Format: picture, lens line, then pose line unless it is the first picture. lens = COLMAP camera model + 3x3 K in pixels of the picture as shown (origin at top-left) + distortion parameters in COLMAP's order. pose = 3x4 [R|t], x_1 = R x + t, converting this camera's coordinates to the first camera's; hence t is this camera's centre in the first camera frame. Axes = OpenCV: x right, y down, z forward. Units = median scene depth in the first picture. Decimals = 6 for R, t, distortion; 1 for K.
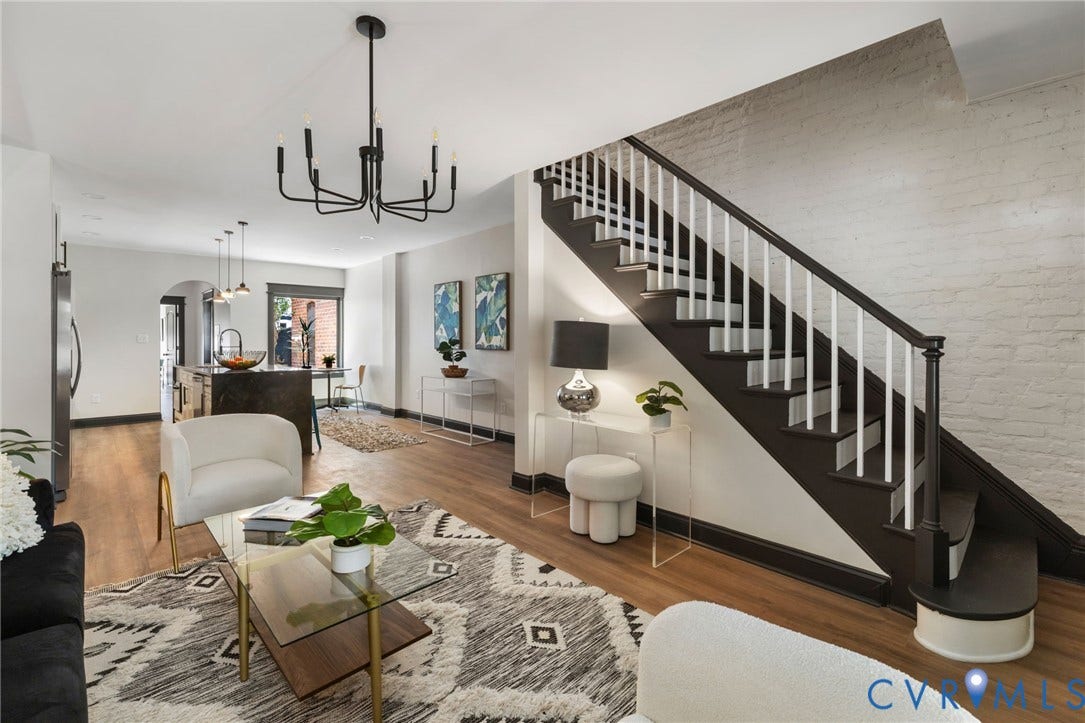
lens RADIAL K [[478.8, 0, 543.8], [0, 478.8, 336.8], [0, 0, 1]] dist [0.000977, 0.000587]
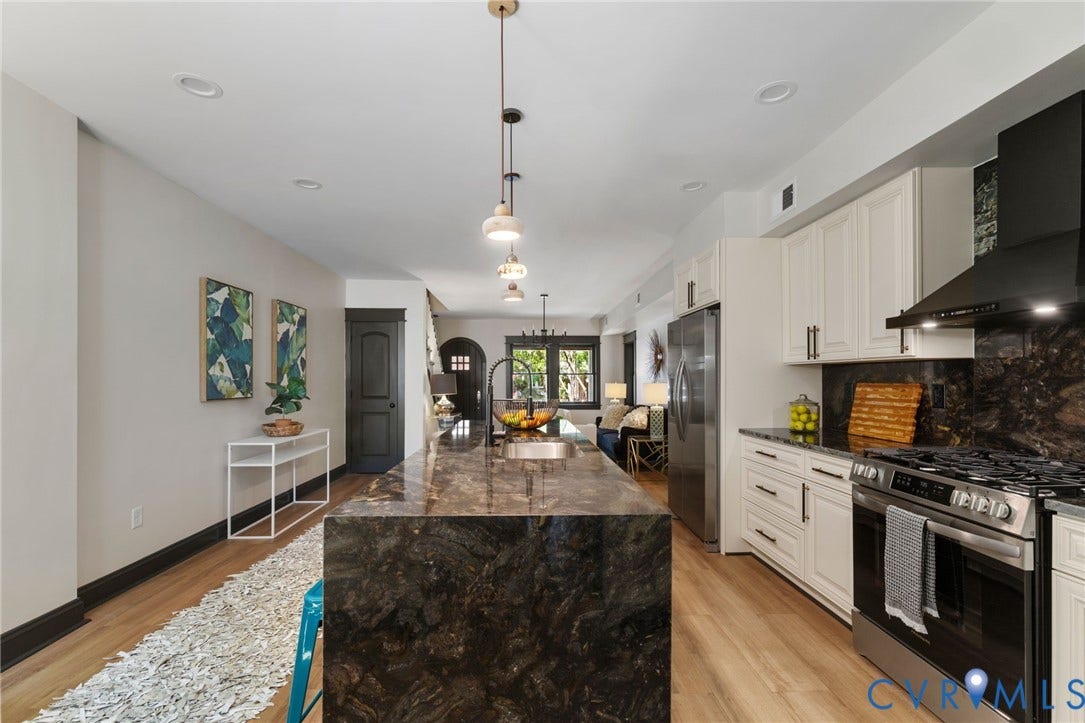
lens RADIAL K [[472.6, 0, 539.9], [0, 472.6, 379.6], [0, 0, 1]] dist [-0.001358, 0.000080]
pose [[-0.746235, 0.004873, 0.665665, -1.650175], [-0.001694, 0.999956, -0.009220, 0.012285], [-0.665680, -0.008008, -0.746194, 2.241516]]
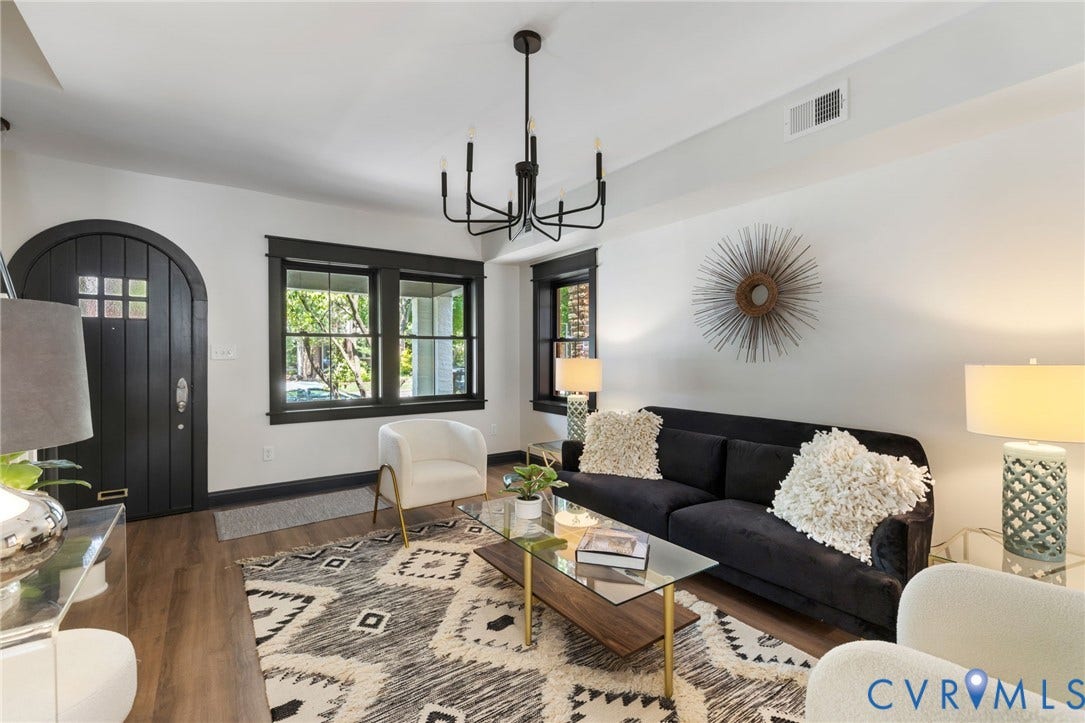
lens RADIAL K [[468.4, 0, 544.7], [0, 468.4, 355.9], [0, 0, 1]] dist [-0.013941, 0.000126]
pose [[-0.989927, -0.001080, 0.141577, -0.323026], [-0.001155, 0.999999, -0.000442, 0.003792], [-0.141576, -0.000601, -0.989927, 1.182293]]
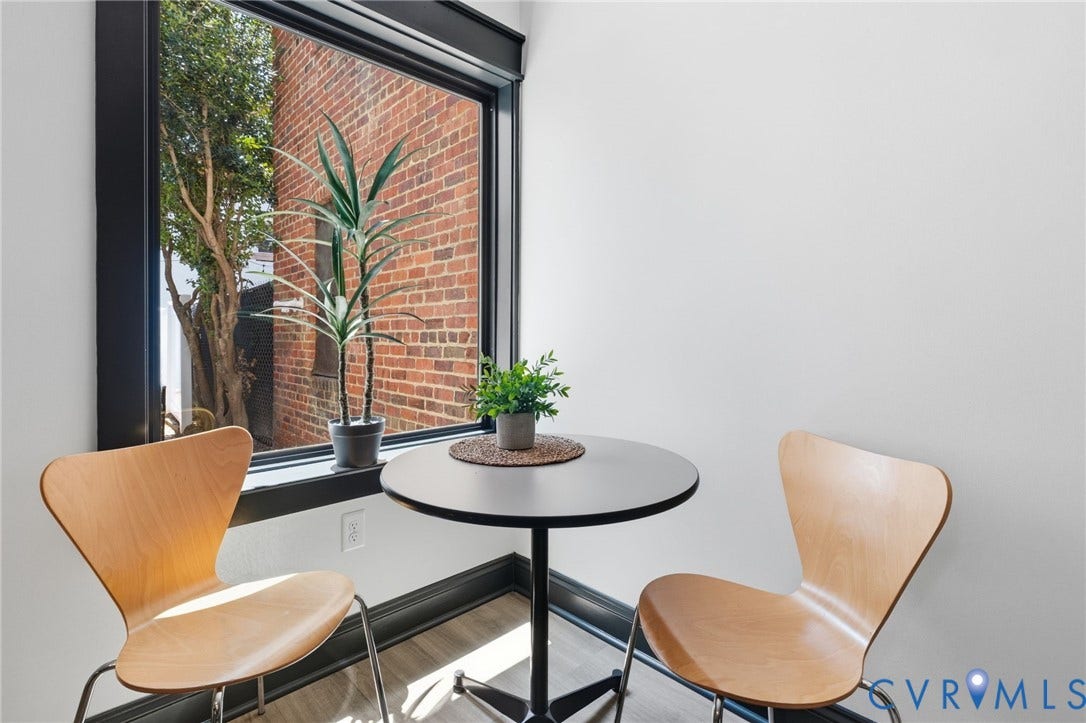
lens RADIAL K [[470.4, 0, 540.1], [0, 470.4, 353.4], [0, 0, 1]] dist [-0.001574, 0.000308]
pose [[0.999644, 0.013744, 0.022888, -1.108910], [-0.014428, 0.999446, 0.029998, 0.082543], [-0.022463, -0.030318, 0.999288, 2.118927]]
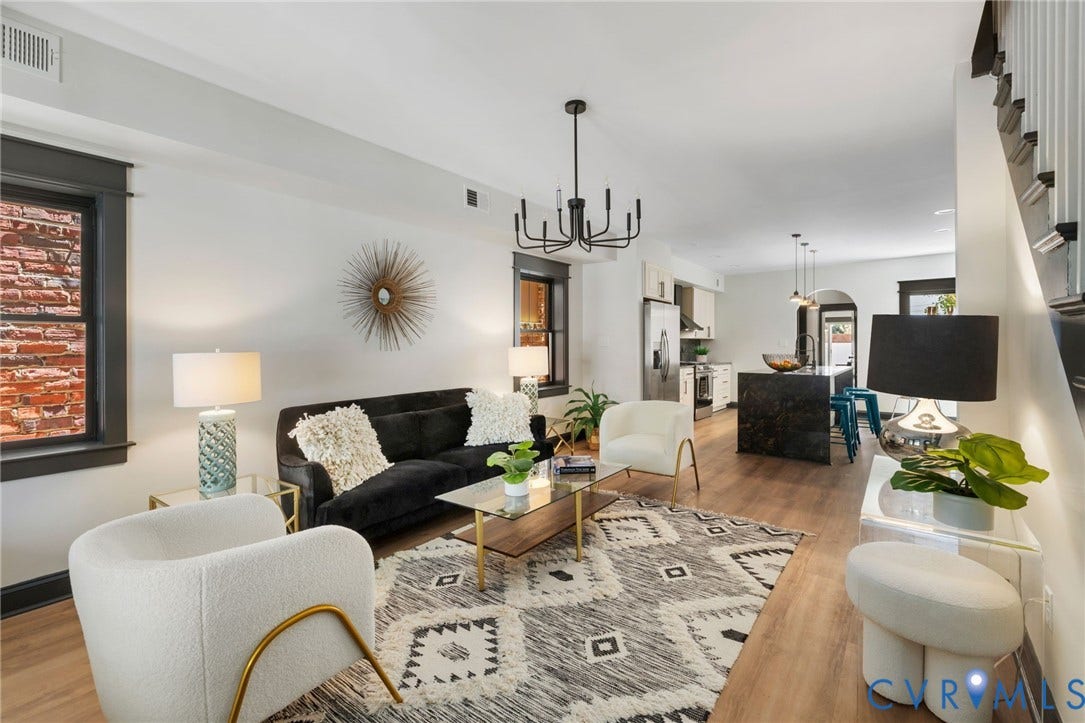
lens RADIAL K [[475.4, 0, 531.2], [0, 475.4, 340.3], [0, 0, 1]] dist [0.000853, 0.000202]
pose [[0.138570, -0.005018, -0.990340, 0.558684], [0.007564, 0.999963, -0.004008, -0.003504], [0.990324, -0.006935, 0.138603, 0.421151]]
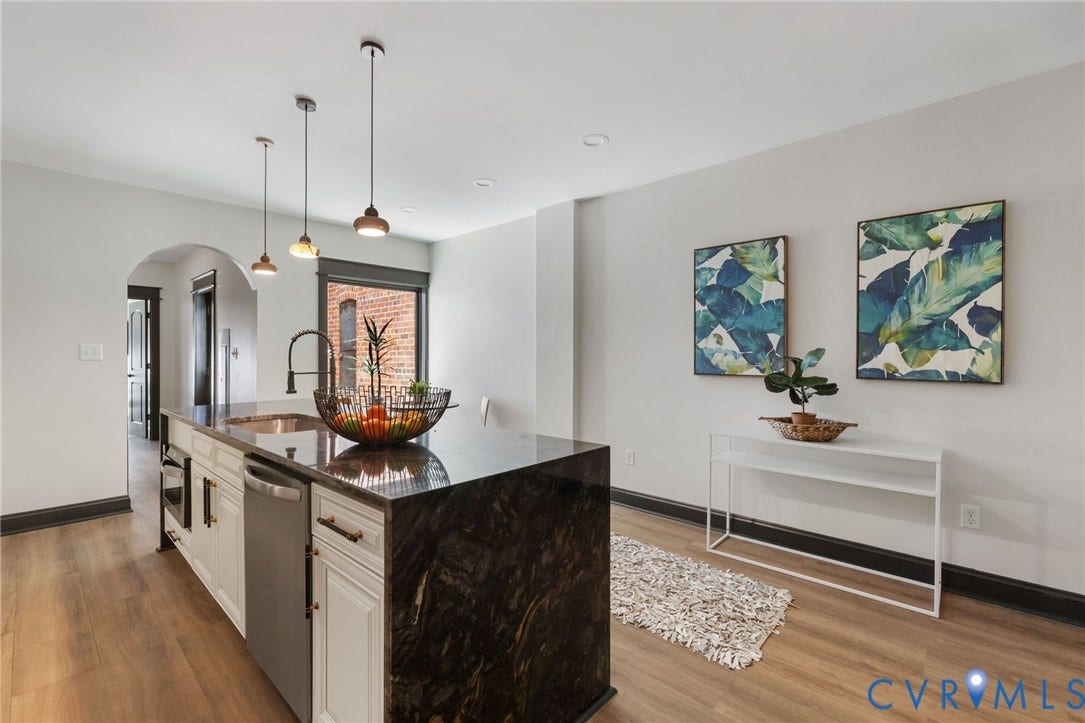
lens RADIAL K [[469.9, 0, 539.6], [0, 469.9, 353.4], [0, 0, 1]] dist [-0.001574, 0.000308]
pose [[0.997904, 0.003369, 0.064621, -0.836466], [-0.003763, 0.999975, 0.005976, 0.000014], [-0.064599, -0.006207, 0.997892, 0.998773]]
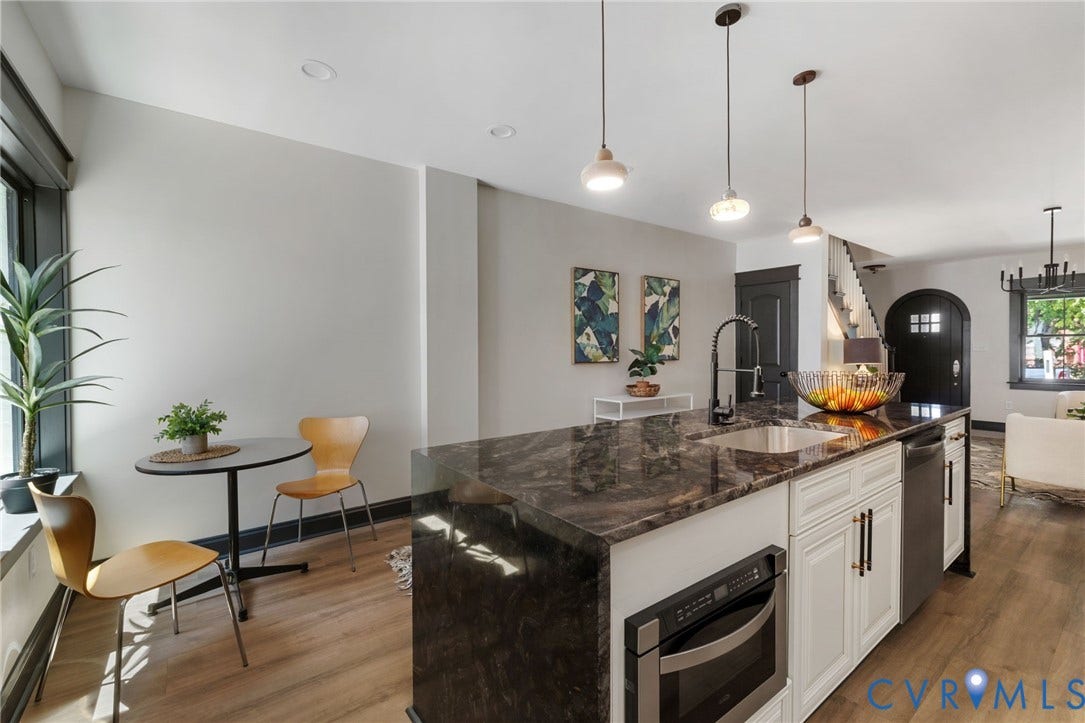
lens RADIAL K [[469.9, 0, 539.6], [0, 469.9, 353.4], [0, 0, 1]] dist [-0.001574, 0.000308]
pose [[0.118606, -0.007575, 0.992913, -1.737391], [-0.002713, 0.999965, 0.007952, 0.012381], [-0.992938, -0.003637, 0.118581, 1.905546]]
